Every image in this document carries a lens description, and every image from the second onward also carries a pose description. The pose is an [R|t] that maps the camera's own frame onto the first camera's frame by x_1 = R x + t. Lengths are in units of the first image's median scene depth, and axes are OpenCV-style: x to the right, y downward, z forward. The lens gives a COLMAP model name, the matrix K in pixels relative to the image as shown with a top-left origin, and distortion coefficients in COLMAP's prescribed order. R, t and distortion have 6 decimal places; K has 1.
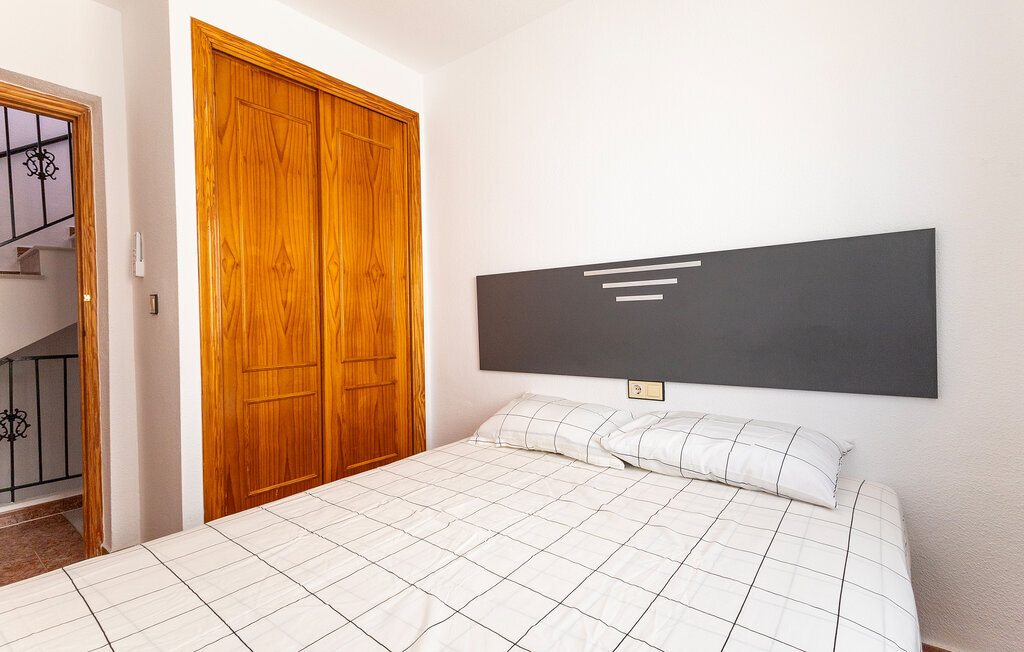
lens RADIAL K [[461.7, 0, 512.0], [0, 461.7, 326.0], [0, 0, 1]] dist [0.000549, 0.000238]
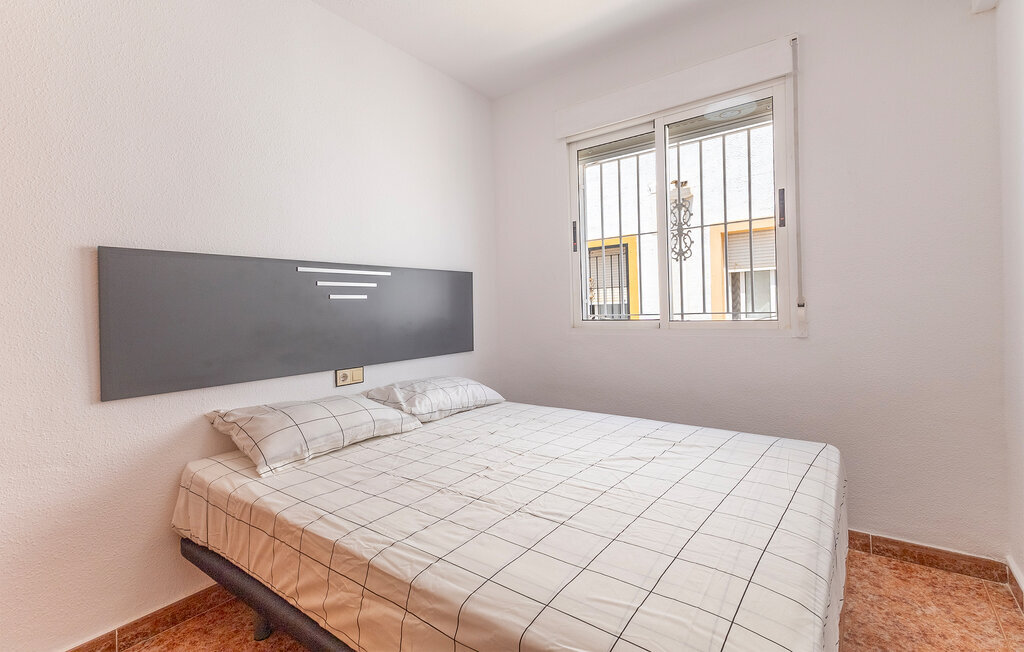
lens RADIAL K [[461.7, 0, 512.0], [0, 461.7, 326.0], [0, 0, 1]] dist [0.000549, 0.000238]
pose [[-0.012483, -0.016017, 0.999794, -0.883180], [0.033654, 0.999298, 0.016429, 0.006821], [-0.999356, 0.033853, -0.011935, 0.607338]]
